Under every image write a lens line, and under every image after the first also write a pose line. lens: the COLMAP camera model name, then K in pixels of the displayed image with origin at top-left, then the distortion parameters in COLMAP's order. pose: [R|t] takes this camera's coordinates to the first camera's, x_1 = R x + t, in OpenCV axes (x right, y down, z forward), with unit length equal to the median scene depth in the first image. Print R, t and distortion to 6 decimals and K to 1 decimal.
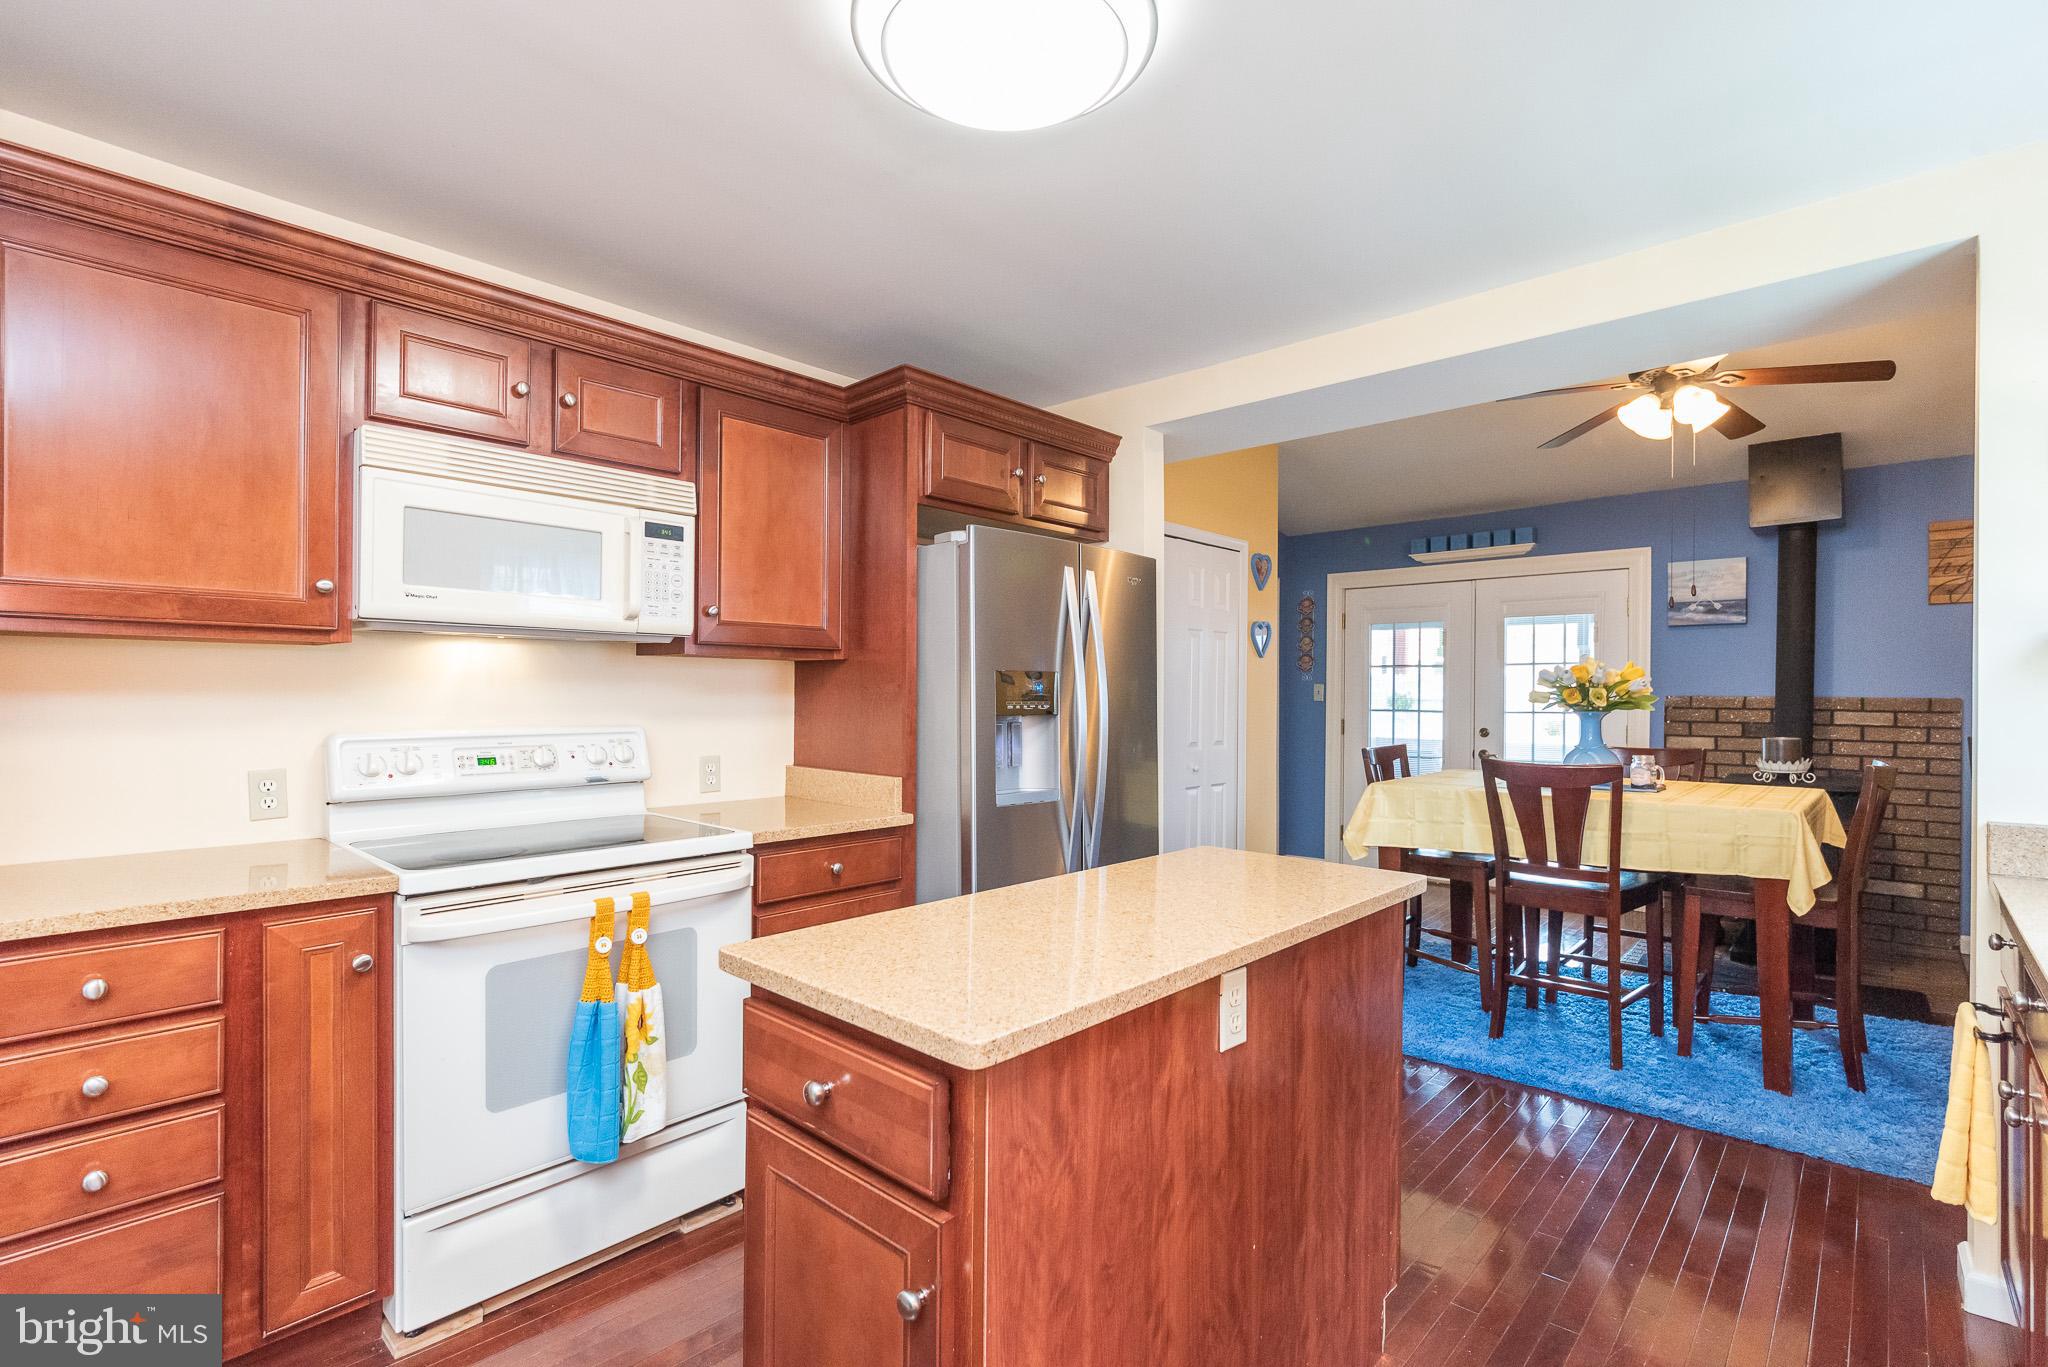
lens RADIAL K [[970.4, 0, 1038.4], [0, 970.4, 690.3], [0, 0, 1]] dist [-0.001467, -0.001720]
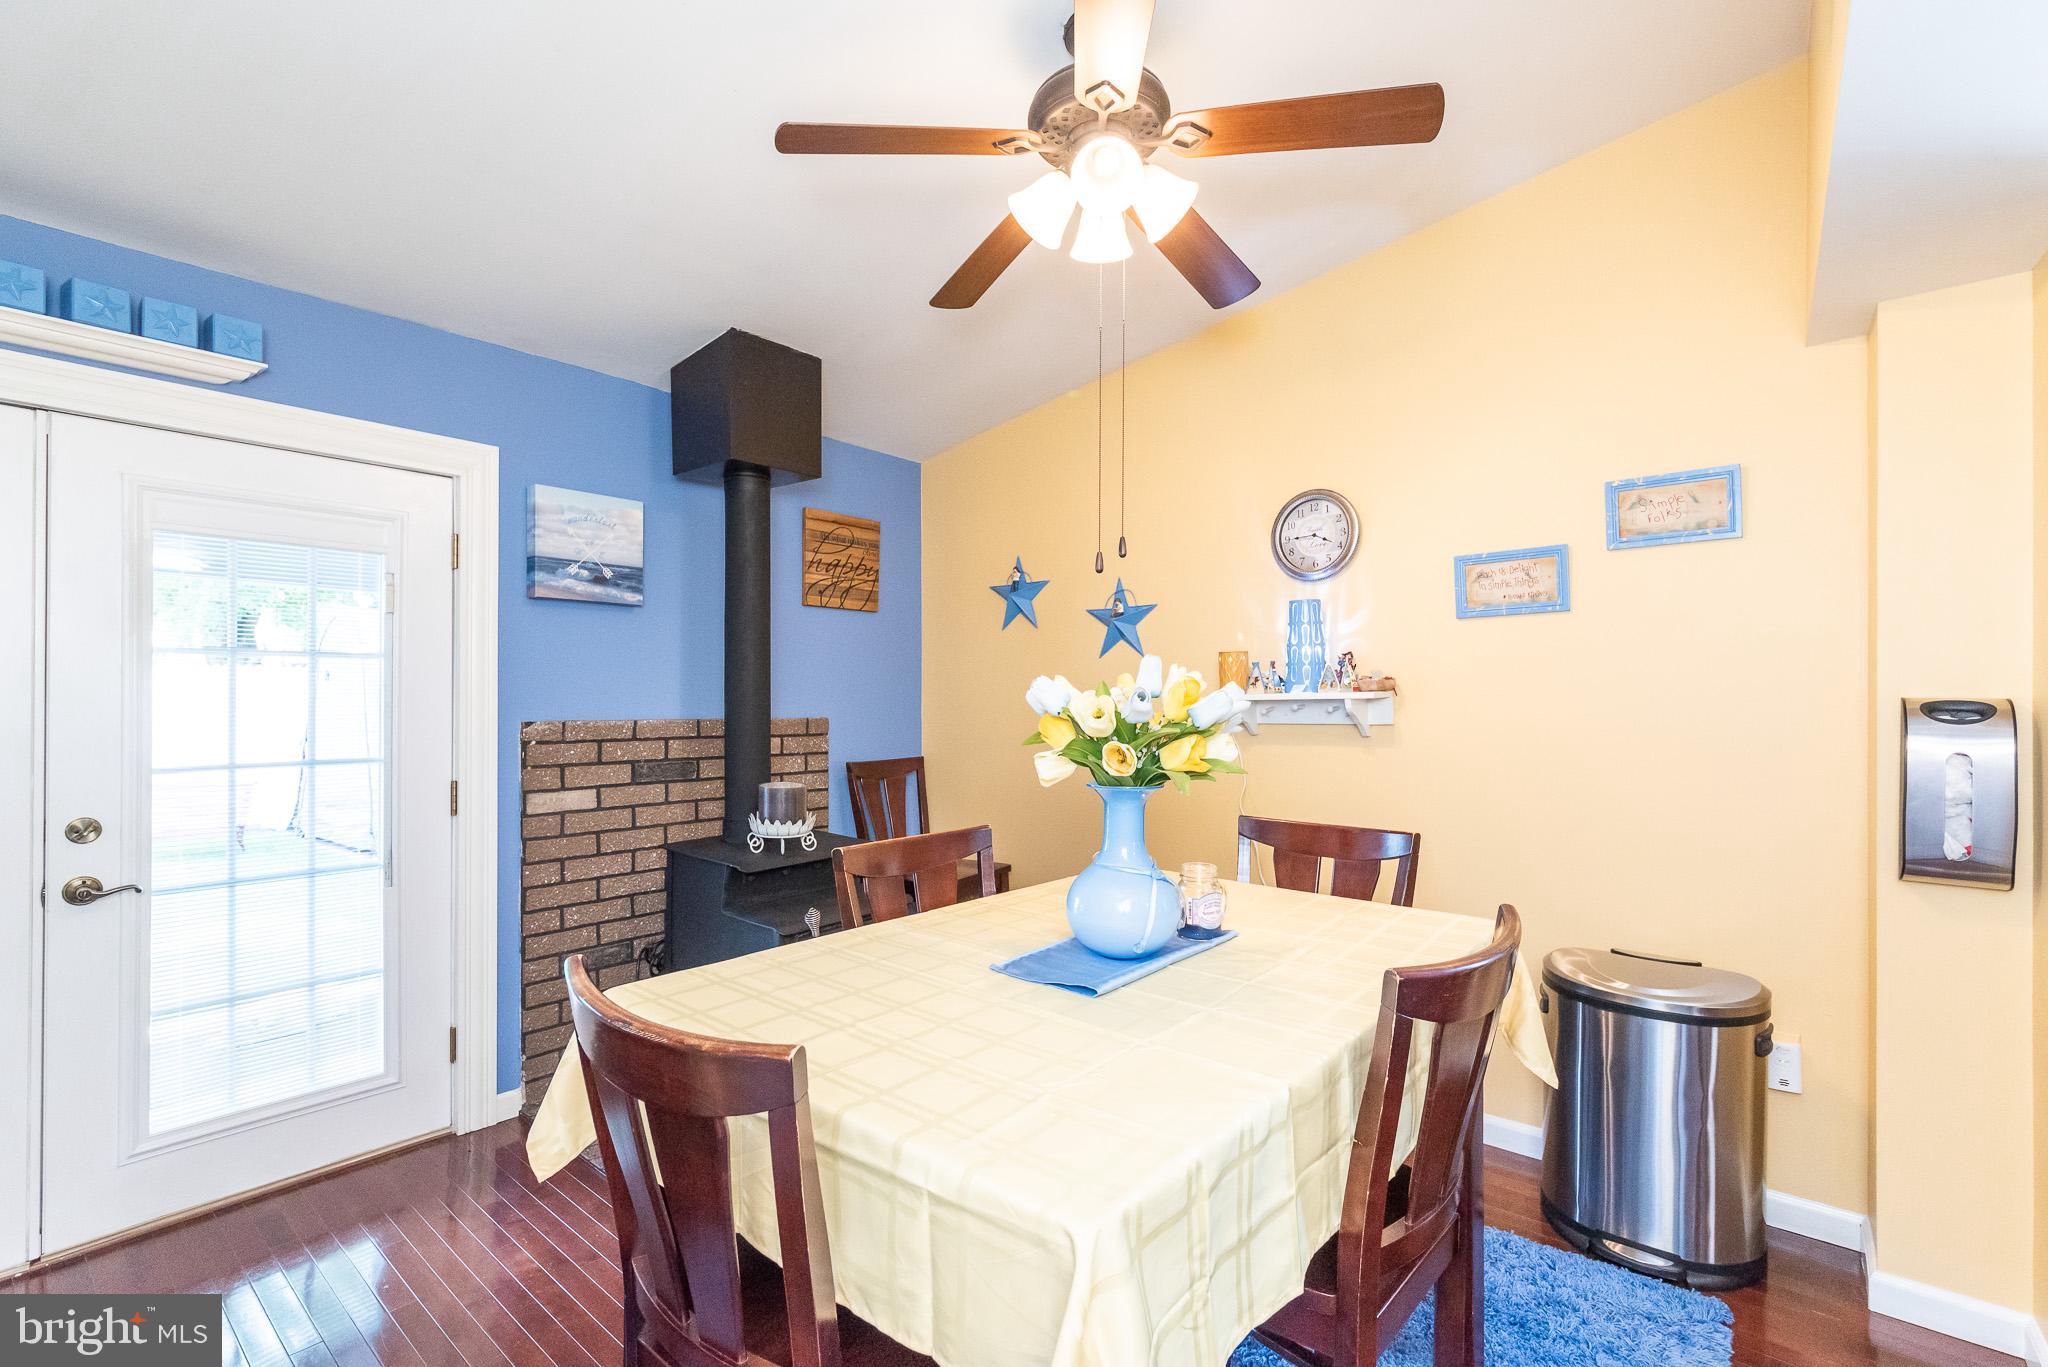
lens RADIAL K [[911.4, 0, 1000.0], [0, 911.4, 688.1], [0, 0, 1]] dist [-0.015948, 0.003067]
pose [[-0.039344, 0.004369, 0.999216, 0.133041], [-0.007395, 0.999962, -0.004664, -0.015129], [-0.999198, -0.007572, -0.039311, 0.866289]]
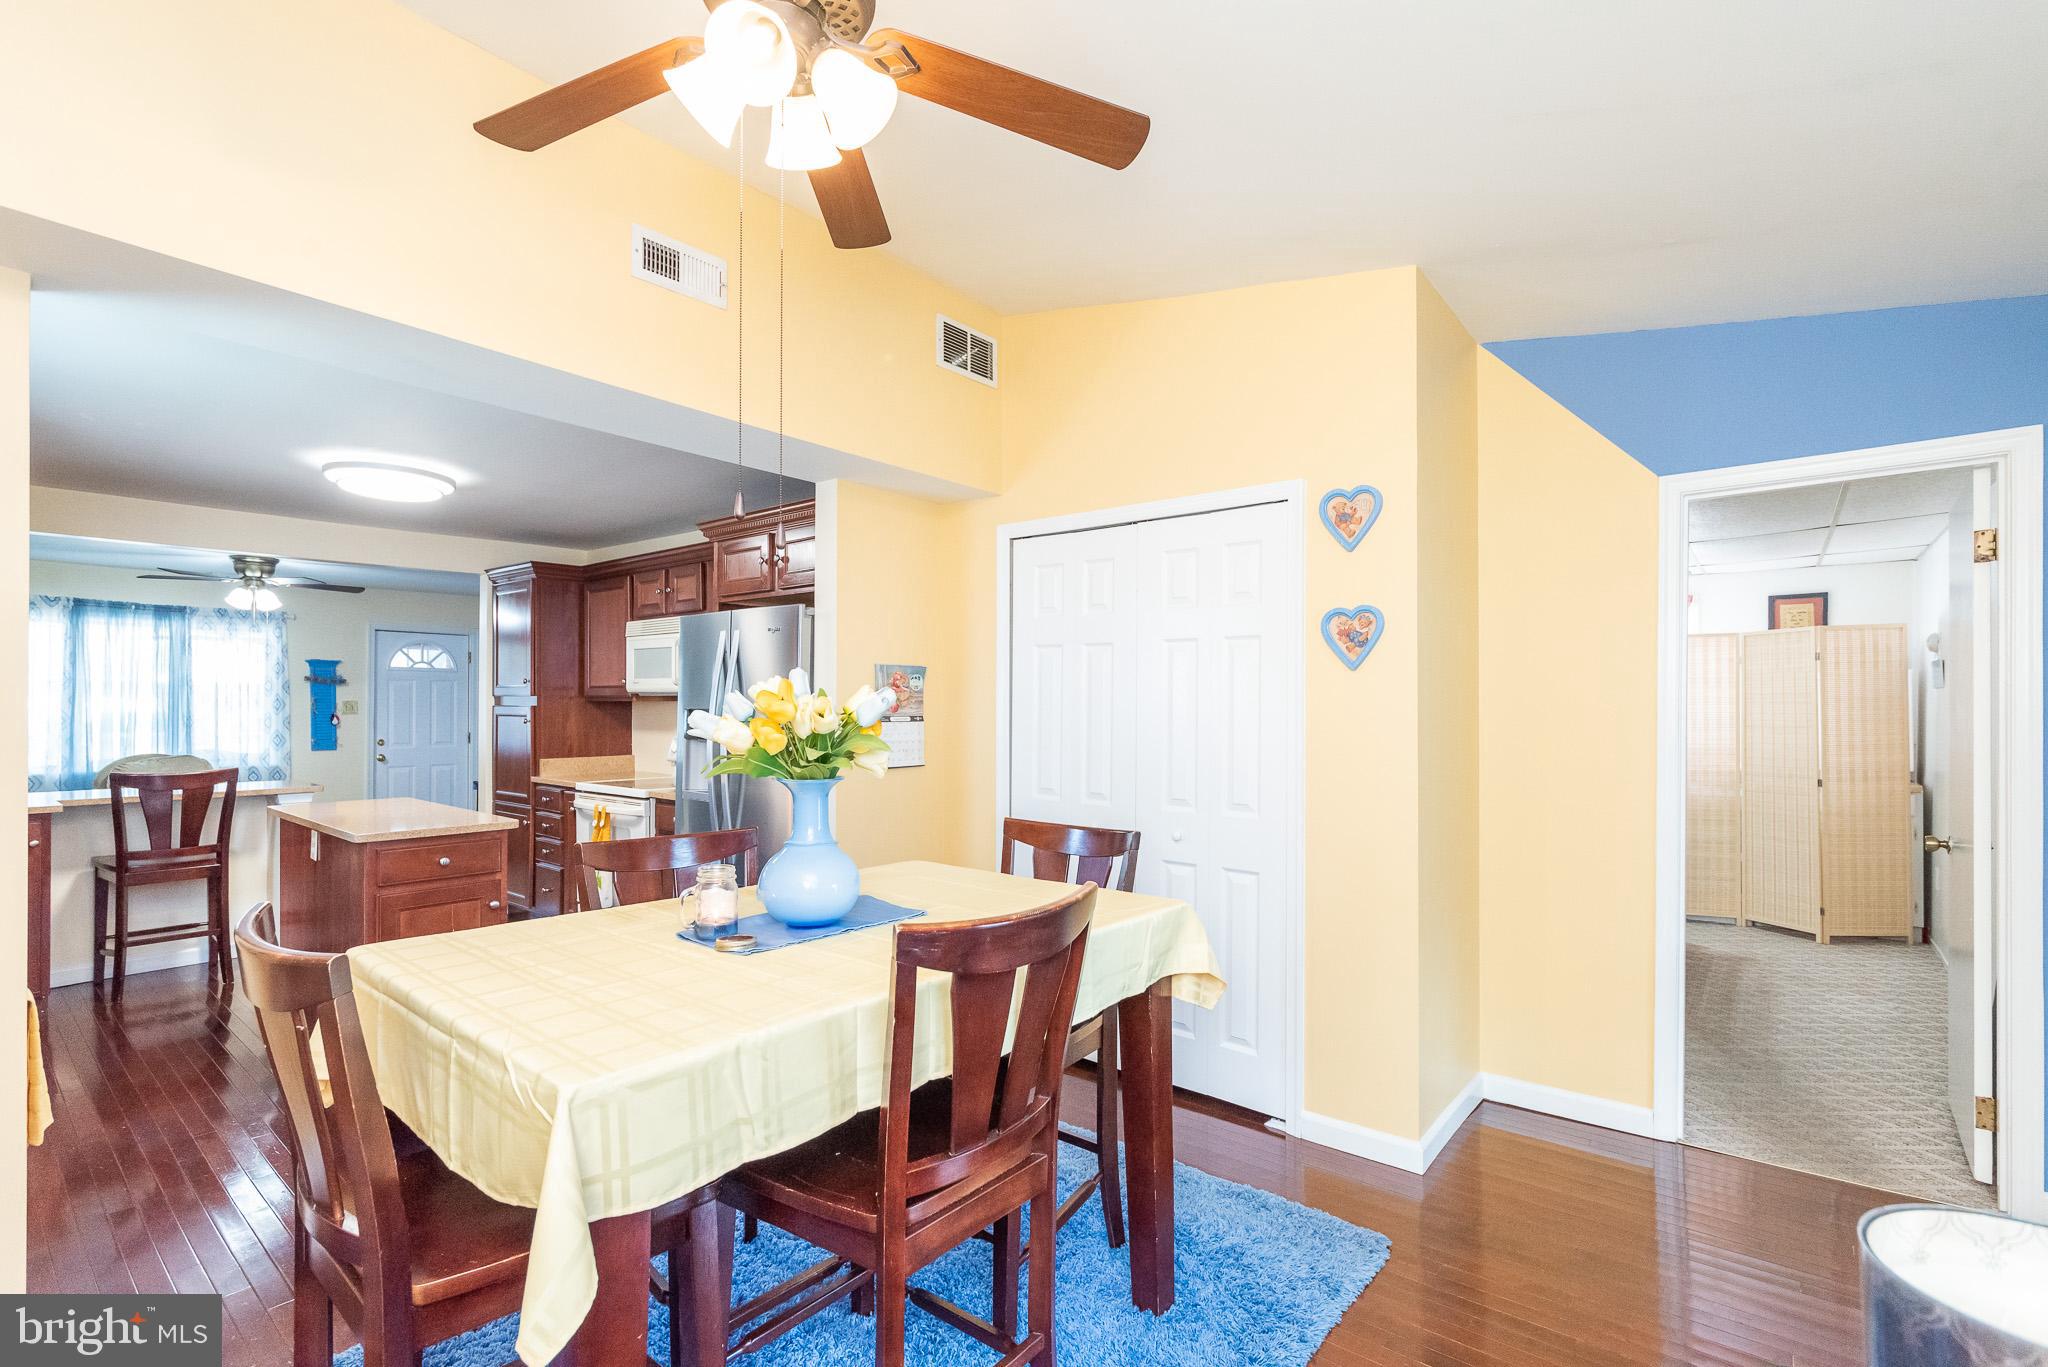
lens RADIAL K [[911.4, 0, 1010.4], [0, 911.4, 709.5], [0, 0, 1]] dist [-0.015948, 0.003067]
pose [[0.037114, -0.000762, -0.999311, 0.832349], [-0.000928, 0.999999, -0.000797, -0.011055], [0.999311, 0.000957, 0.037113, 0.861784]]
